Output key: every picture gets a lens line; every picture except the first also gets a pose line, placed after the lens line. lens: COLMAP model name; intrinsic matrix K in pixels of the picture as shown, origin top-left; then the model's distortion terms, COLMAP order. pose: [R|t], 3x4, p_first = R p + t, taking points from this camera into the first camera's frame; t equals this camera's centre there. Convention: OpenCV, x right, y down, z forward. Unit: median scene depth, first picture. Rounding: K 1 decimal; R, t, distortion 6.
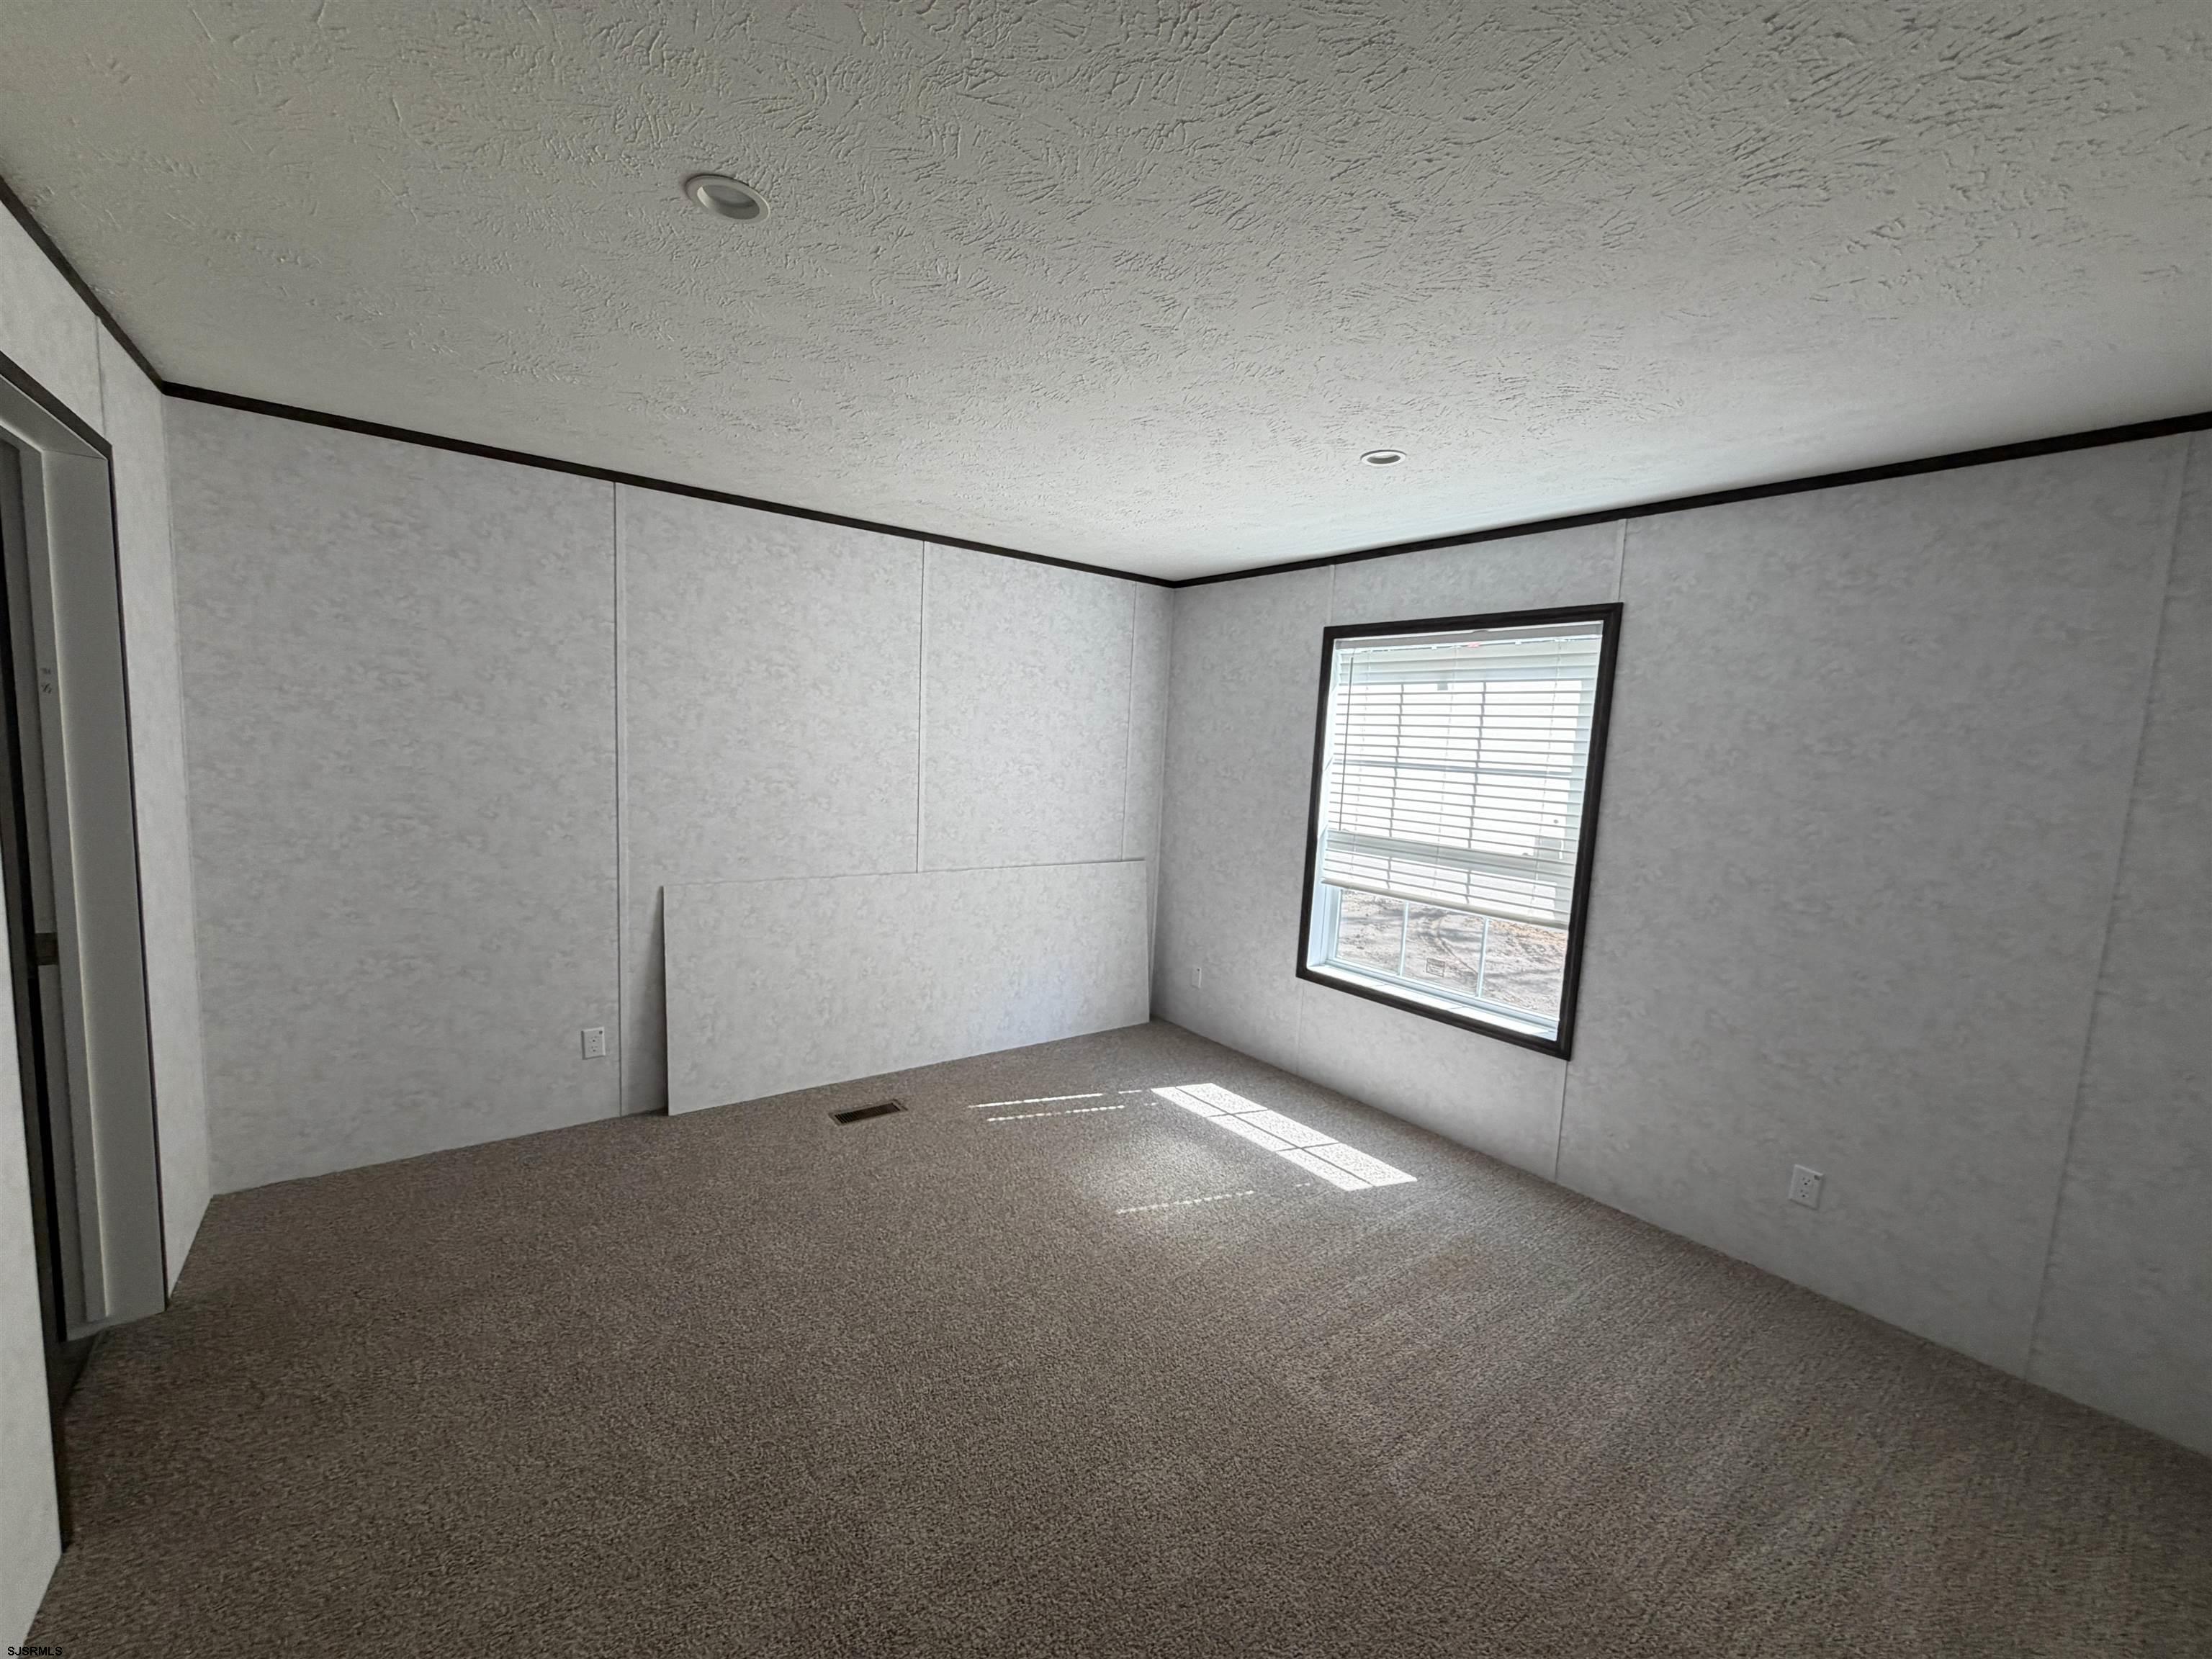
lens RADIAL K [[888.3, 0, 1081.7], [0, 888.3, 836.4], [0, 0, 1]] dist [0.007347, -0.001030]
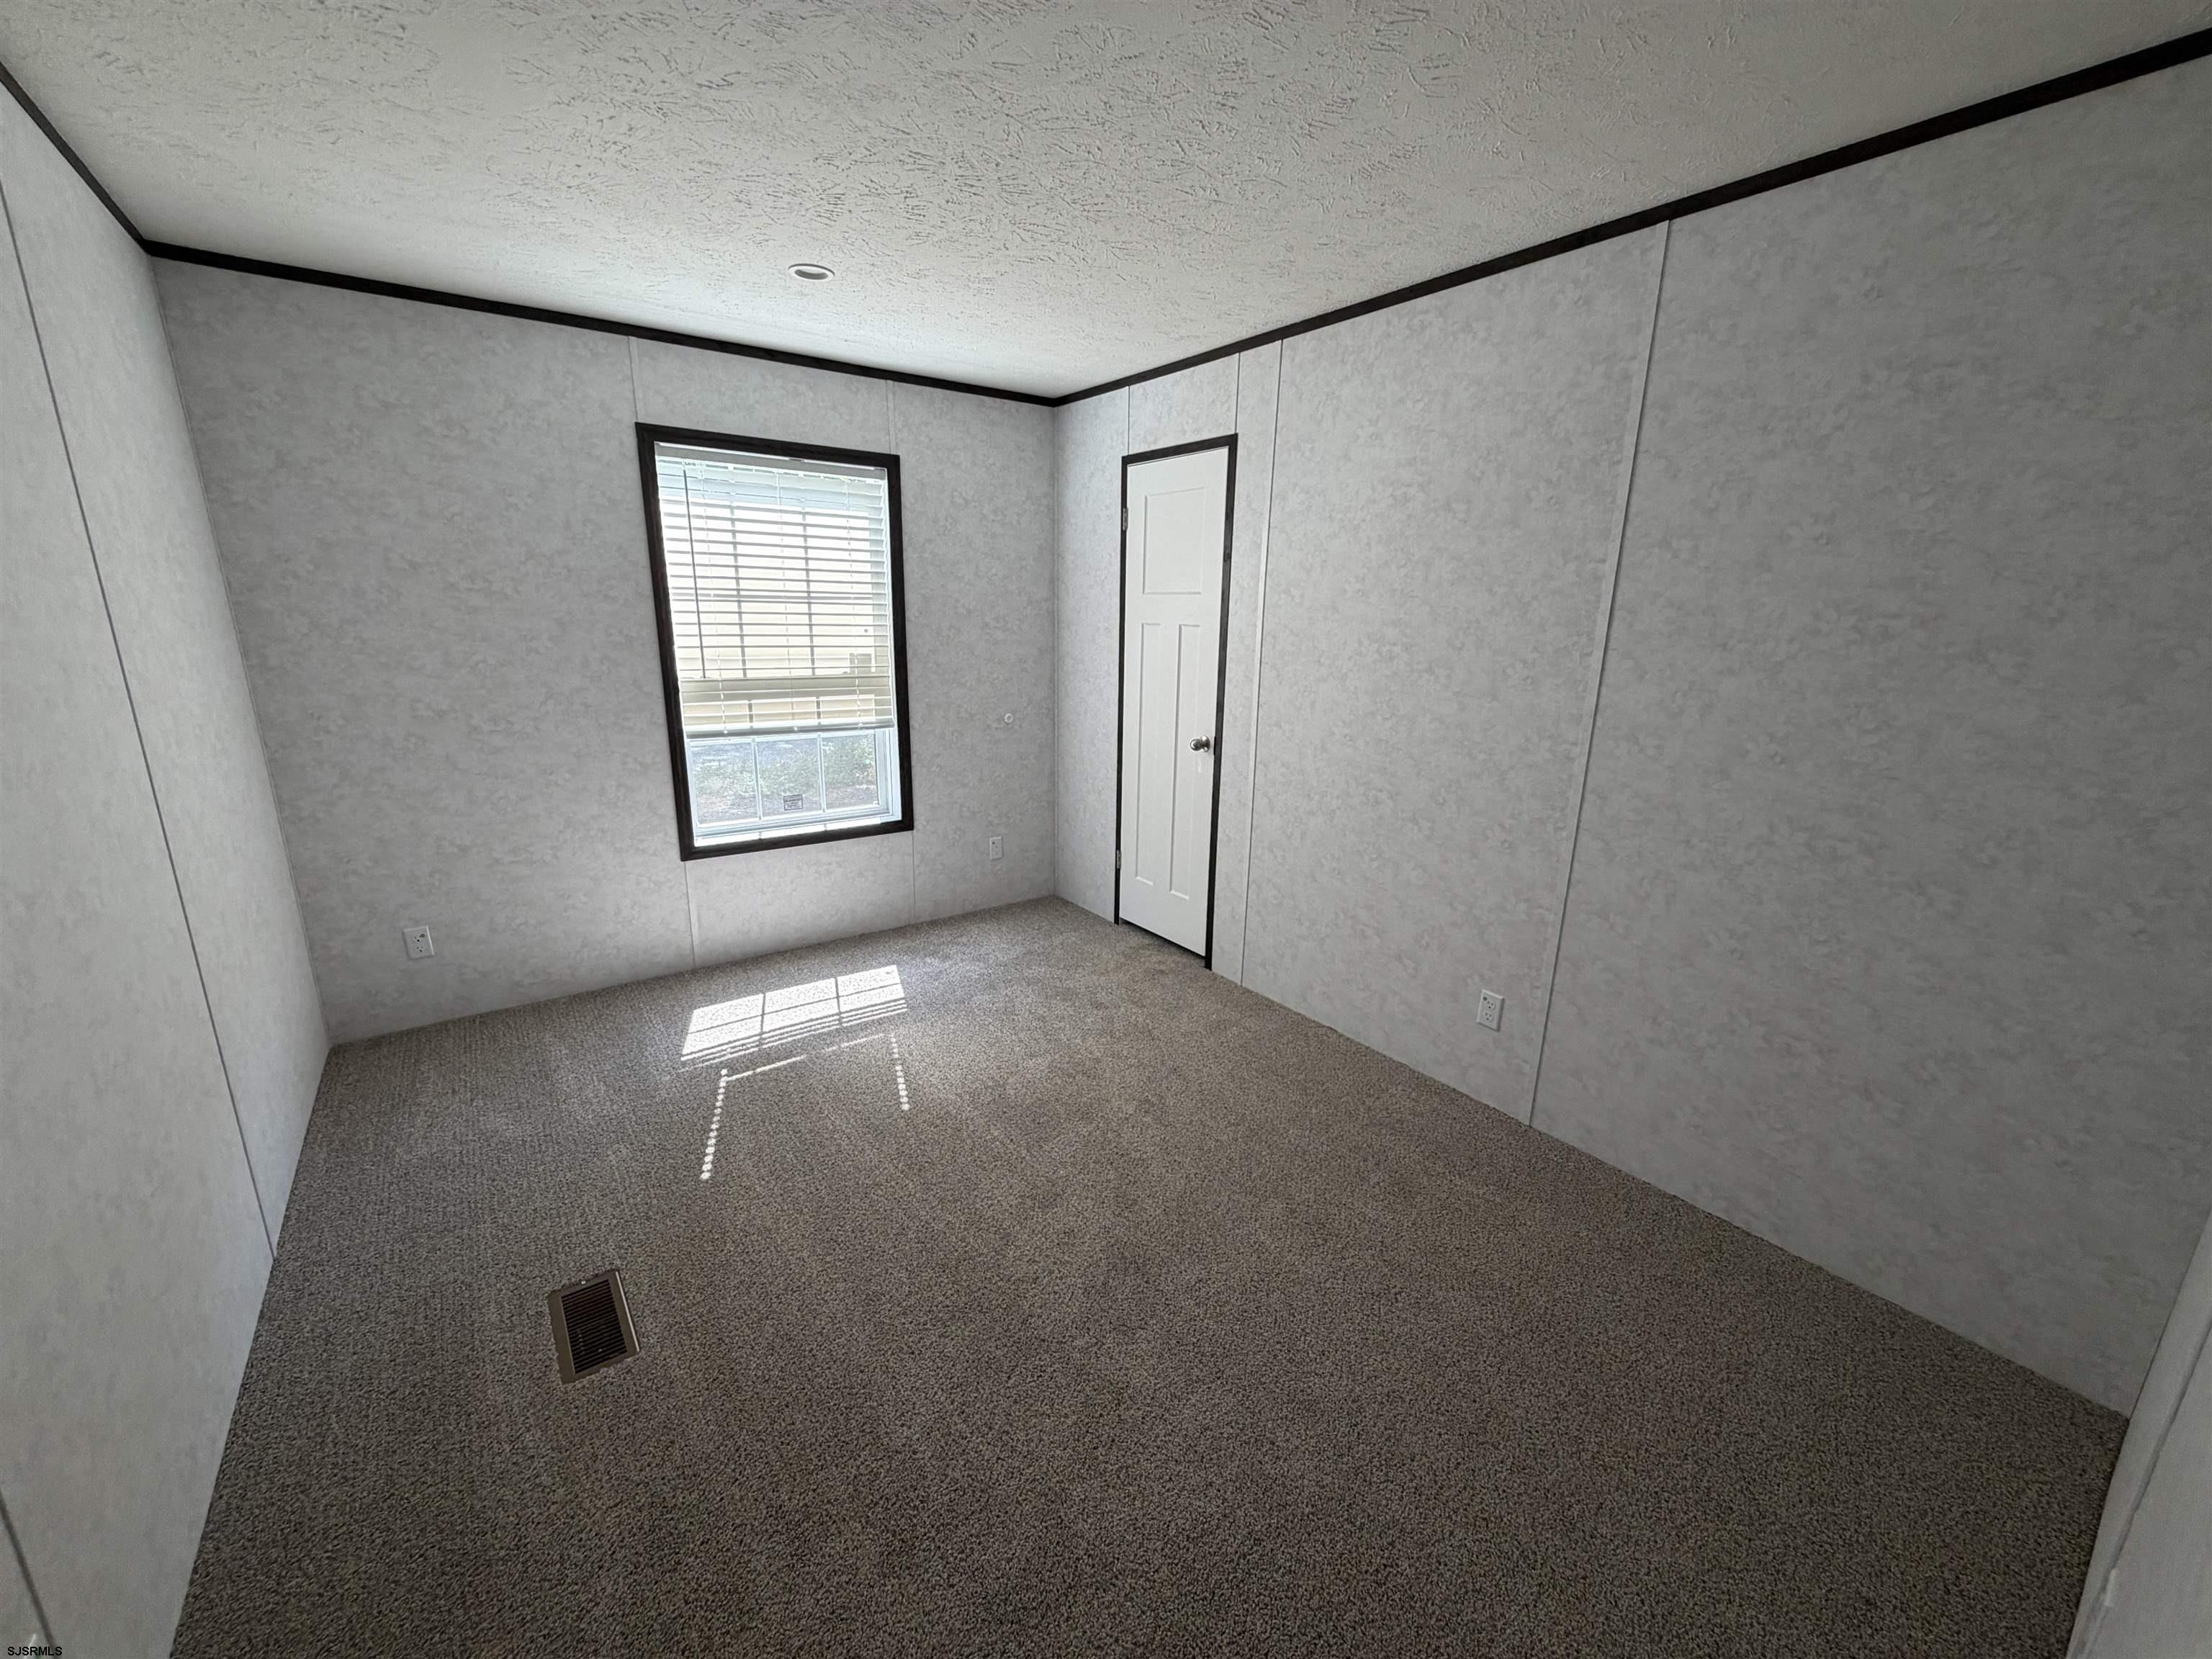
lens RADIAL K [[888.3, 0, 1092.2], [0, 888.3, 840.3], [0, 0, 1]] dist [0.007347, -0.001030]
pose [[-0.002292, -0.291511, 0.956565, -0.616027], [0.119513, 0.949631, 0.289685, -0.065893], [-0.992830, 0.114986, 0.032662, 0.626366]]
